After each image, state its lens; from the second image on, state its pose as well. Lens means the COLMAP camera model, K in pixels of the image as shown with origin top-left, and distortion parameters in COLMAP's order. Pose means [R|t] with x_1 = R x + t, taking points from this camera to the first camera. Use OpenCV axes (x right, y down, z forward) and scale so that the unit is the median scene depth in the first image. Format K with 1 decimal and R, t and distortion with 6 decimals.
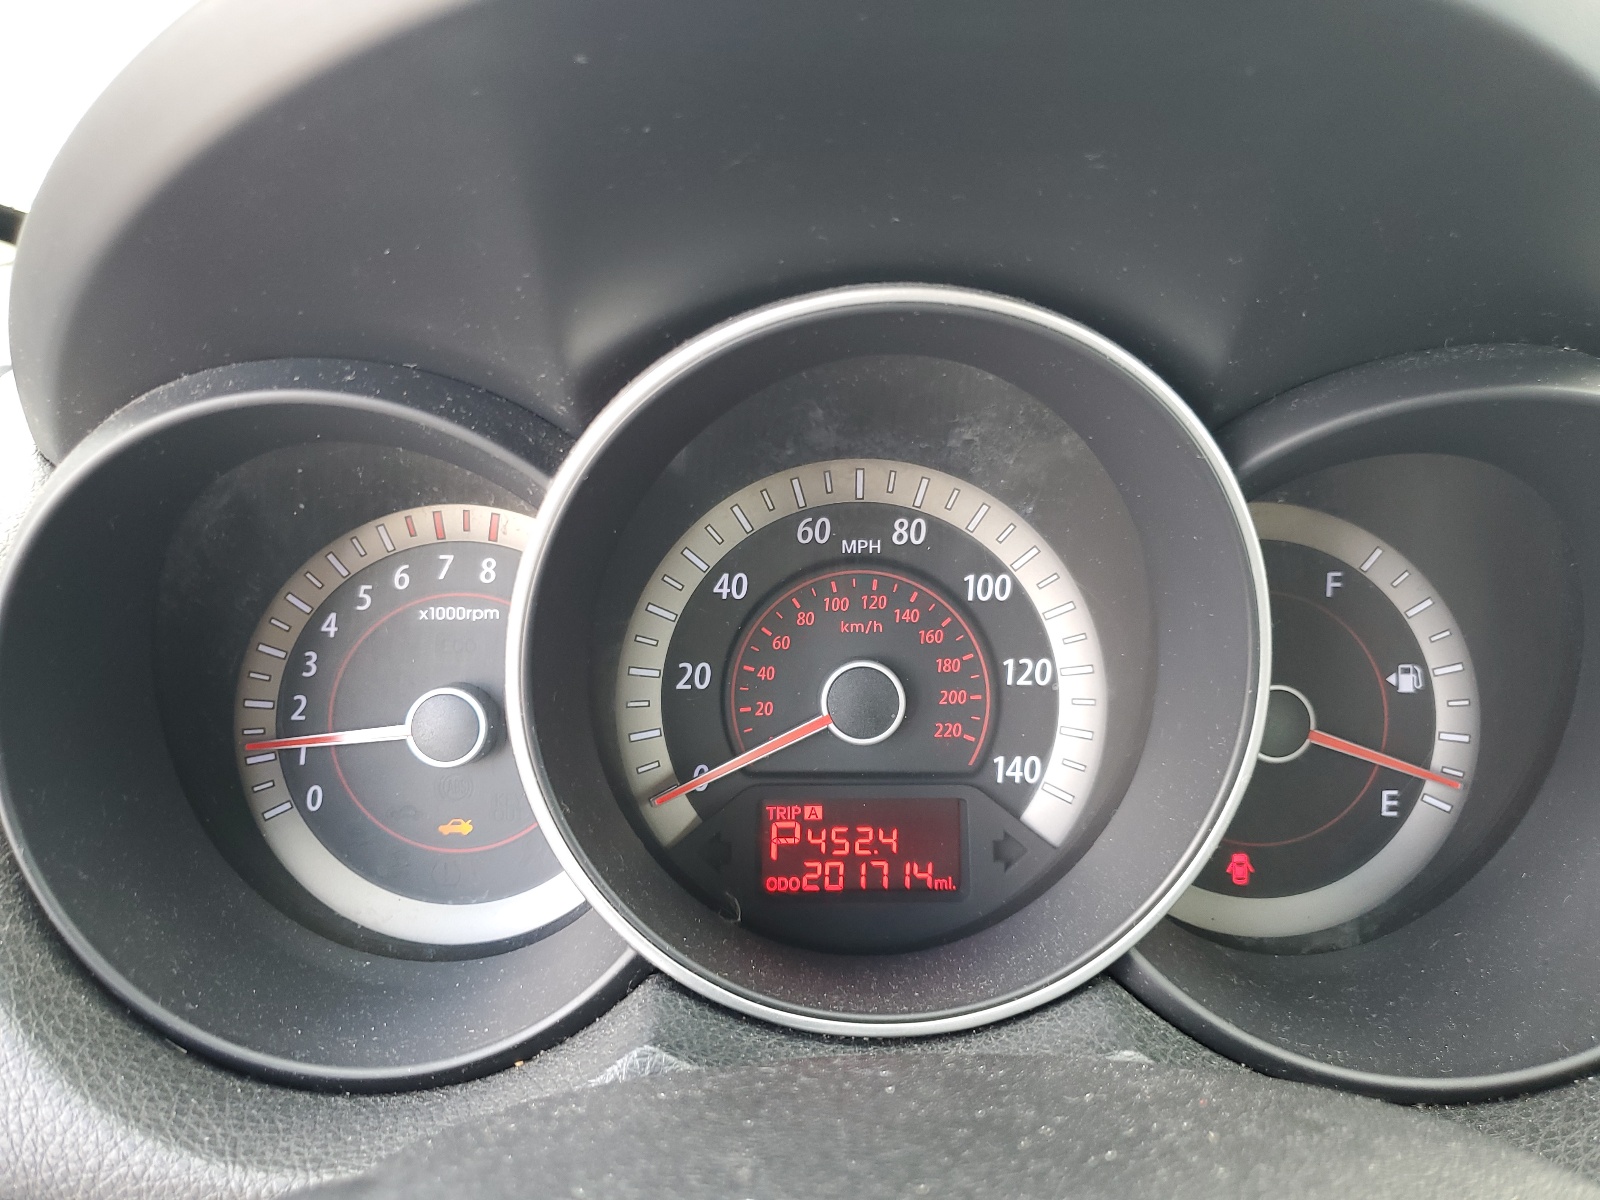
lens RADIAL K [[1214.8, 0, 799.7], [0, 1214.8, 600.0], [0, 0, 1]] dist [0.010973, 0.001405]
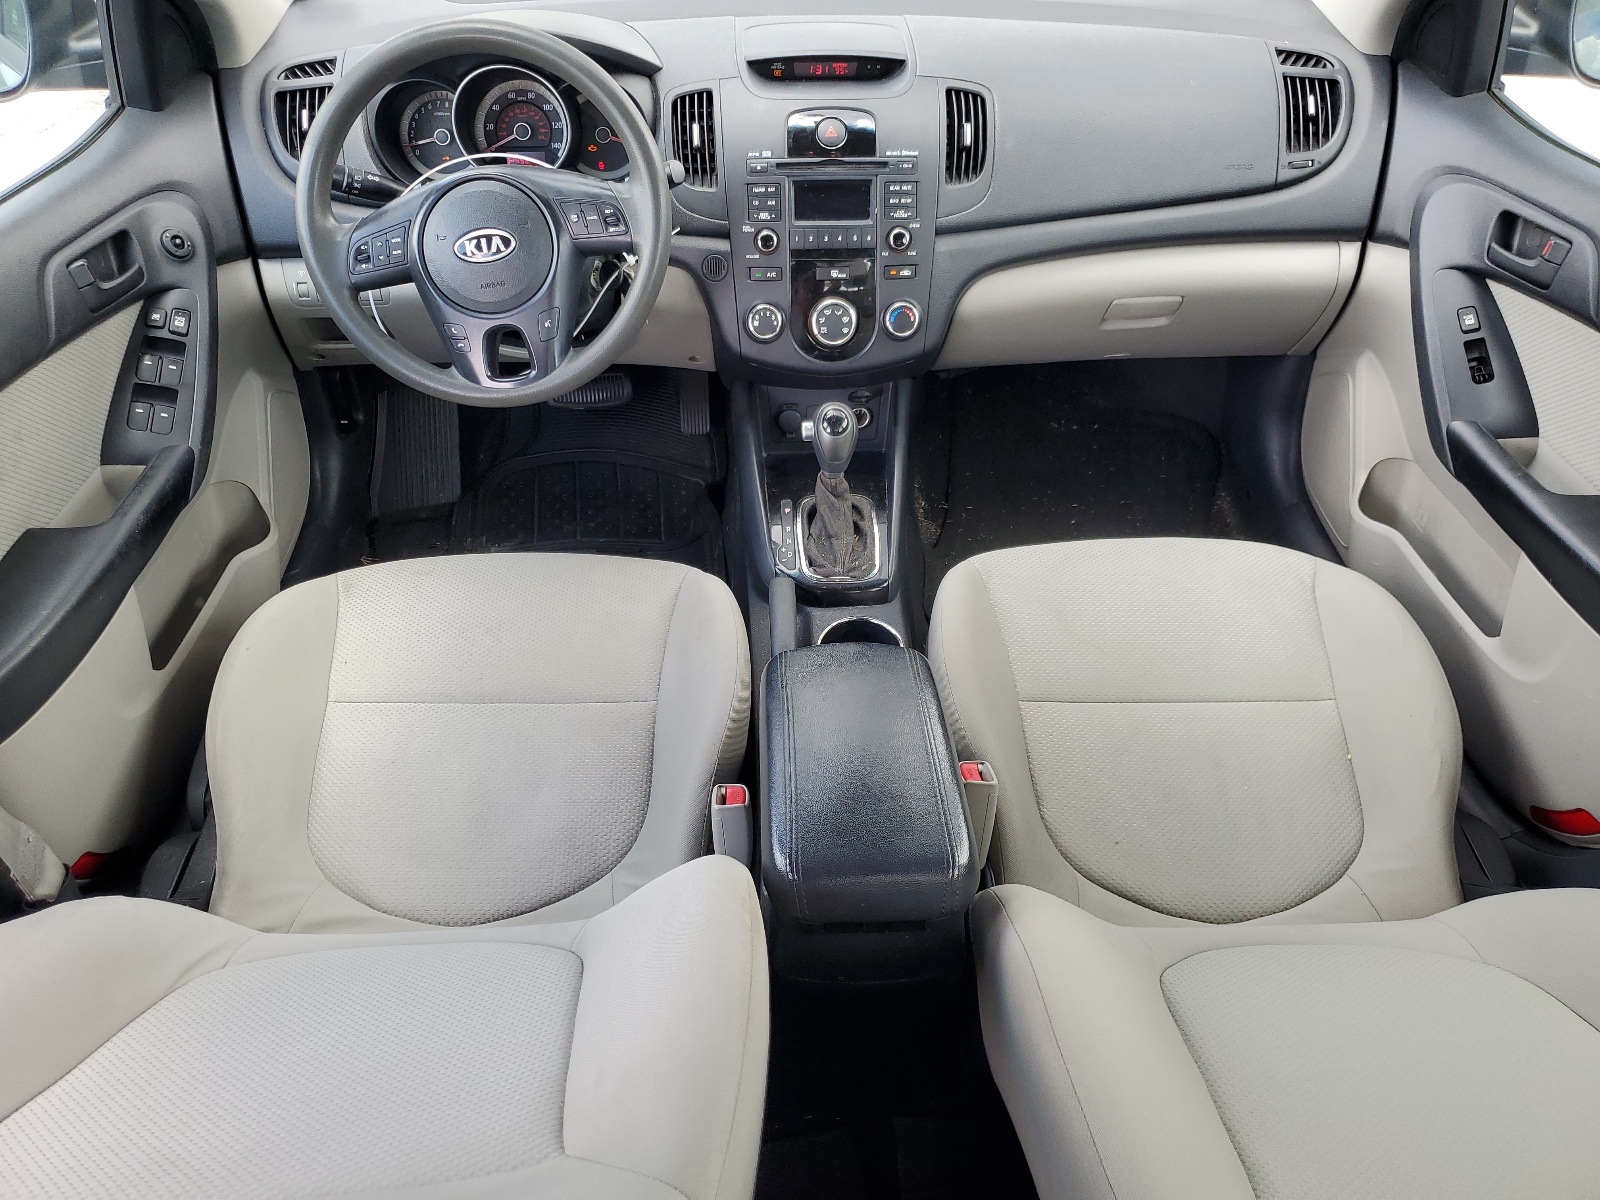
lens RADIAL K [[1214.8, 0, 800.2], [0, 1214.8, 598.9], [0, 0, 1]] dist [0.010973, 0.001405]
pose [[0.999545, -0.021474, 0.021189, 1.057217], [0.011547, 0.921214, 0.388884, -0.084123], [-0.027870, -0.388462, 0.921043, -4.494968]]
